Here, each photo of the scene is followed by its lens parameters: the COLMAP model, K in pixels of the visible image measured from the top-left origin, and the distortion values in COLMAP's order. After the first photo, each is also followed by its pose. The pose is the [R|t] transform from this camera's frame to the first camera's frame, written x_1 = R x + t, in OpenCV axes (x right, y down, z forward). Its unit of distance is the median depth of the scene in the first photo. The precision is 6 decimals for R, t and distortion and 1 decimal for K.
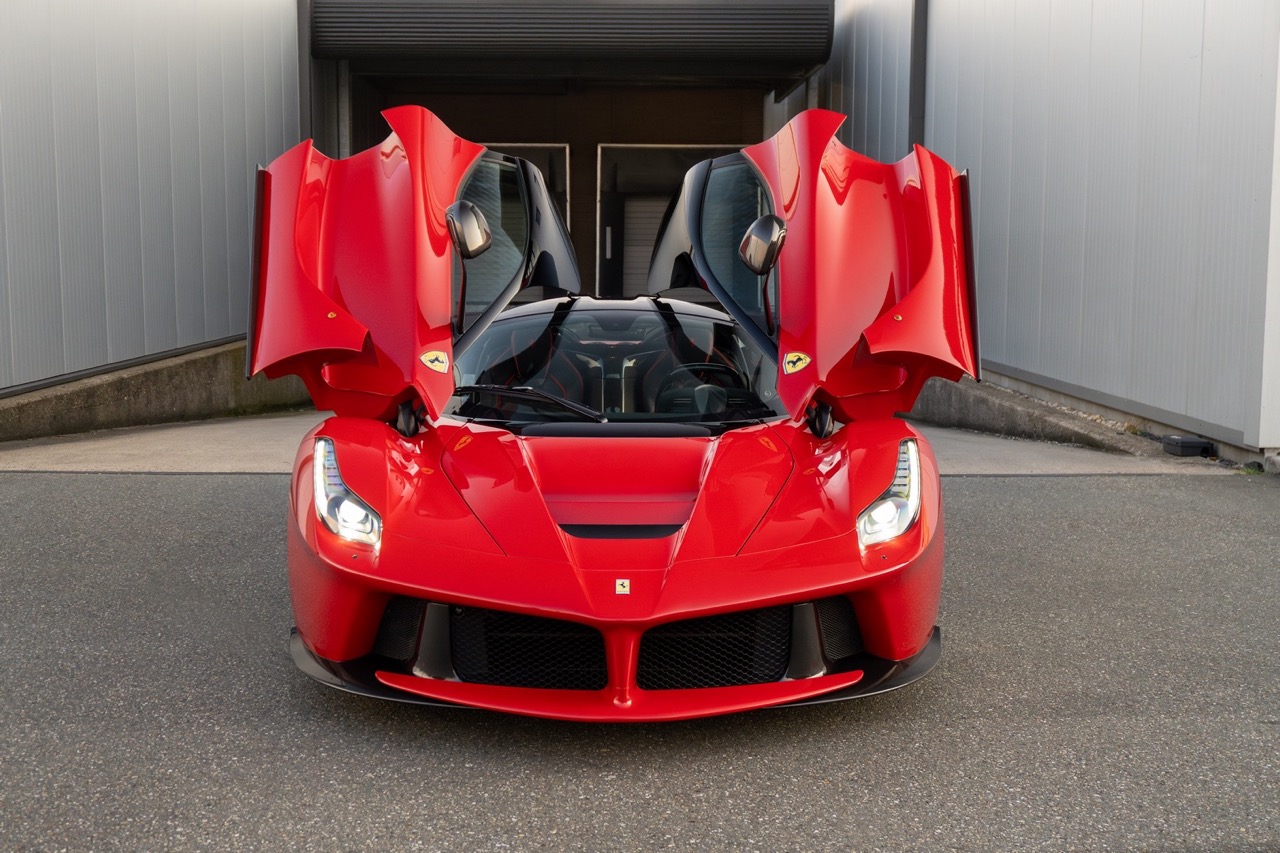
lens RADIAL K [[1482.1, 0, 640.0], [0, 1482.1, 426.5], [0, 0, 1]] dist [-0.001425, -0.020889]
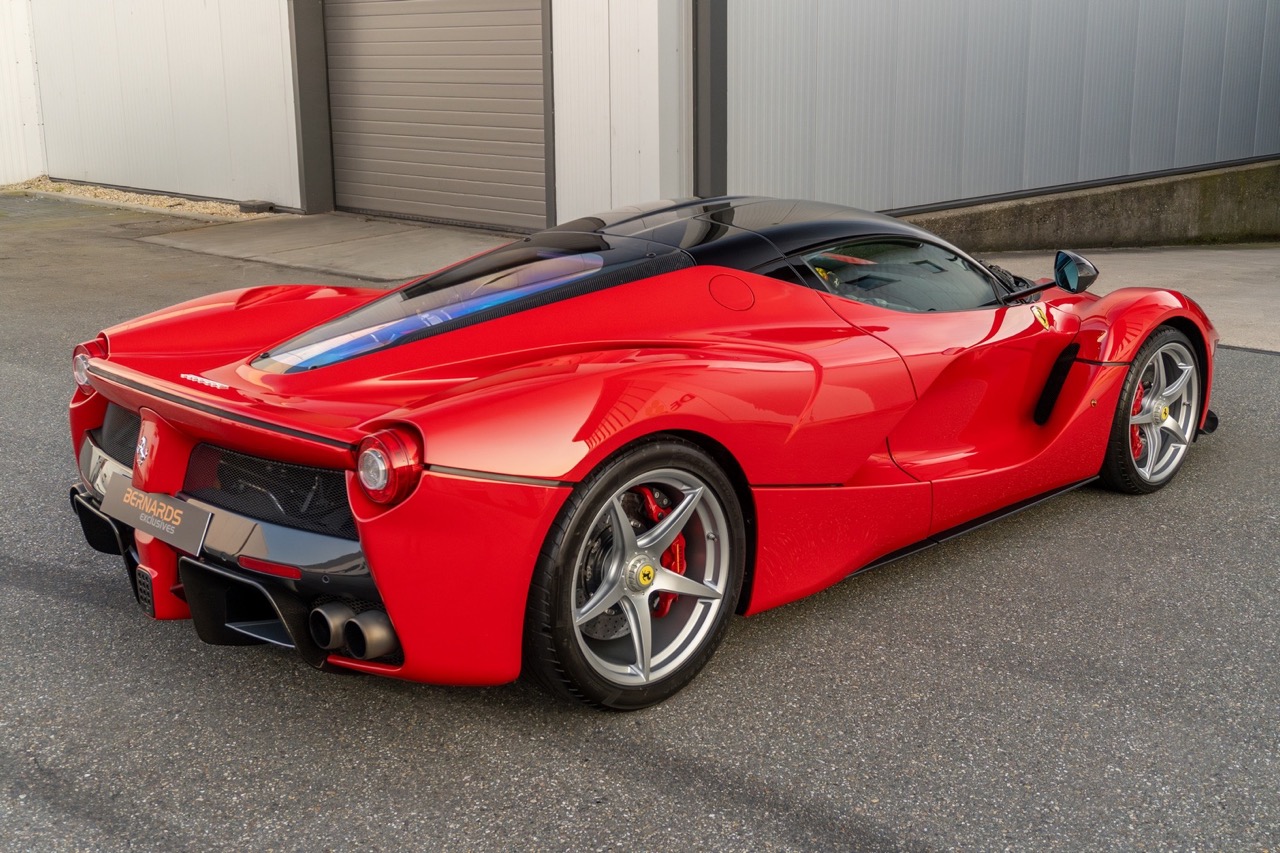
lens RADIAL K [[1451.5, 0, 640.0], [0, 1451.5, 426.5], [0, 0, 1]] dist [-0.004490, 0.035939]
pose [[0.686807, 0.175106, -0.705432, 0.300235], [-0.075240, 0.982460, 0.170618, -0.042135], [0.722935, -0.064105, 0.687935, 0.074266]]
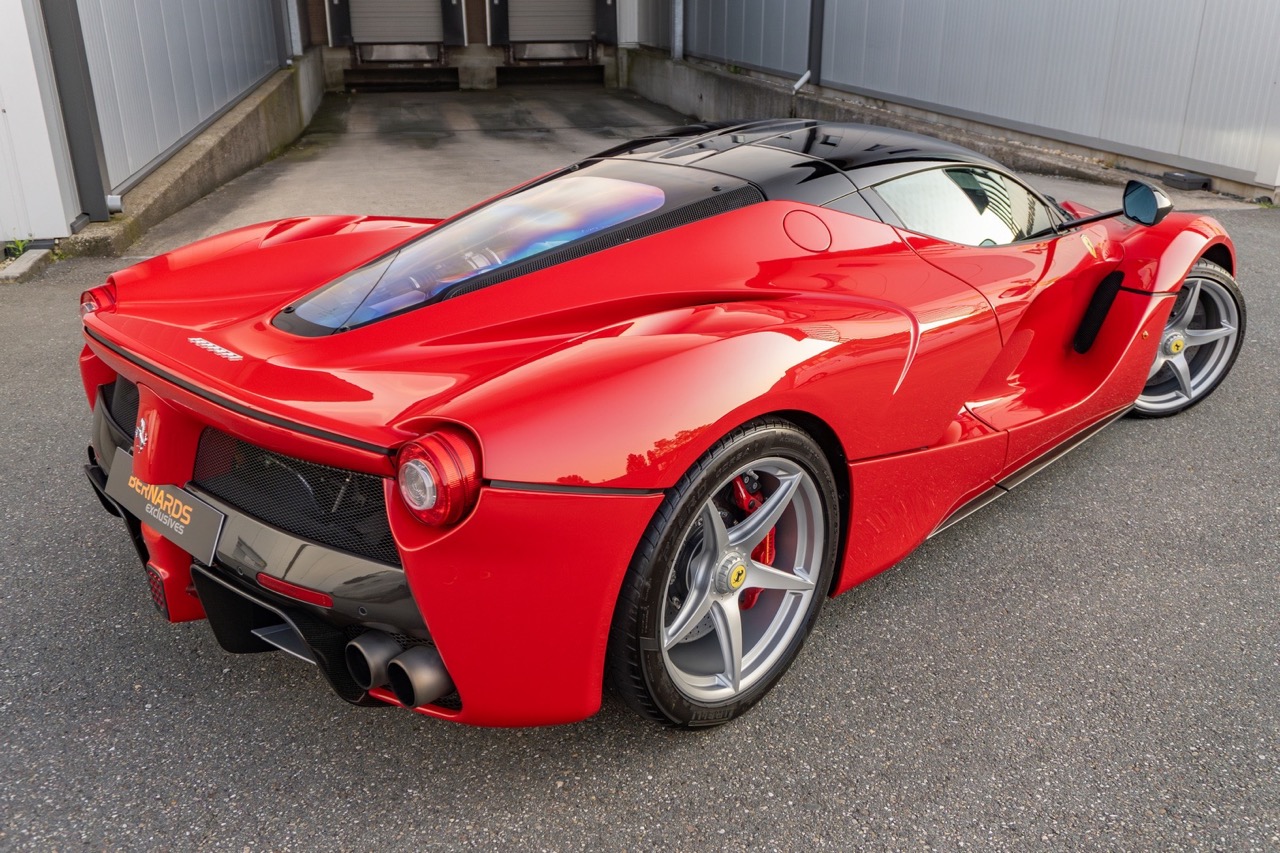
lens RADIAL K [[1079.5, 0, 640.0], [0, 1079.5, 426.5], [0, 0, 1]] dist [-0.012561, 0.000236]
pose [[0.980450, -0.077125, 0.181025, -0.260642], [0.025843, 0.962487, 0.270095, -0.043078], [-0.195066, -0.260136, 0.945663, 0.149109]]
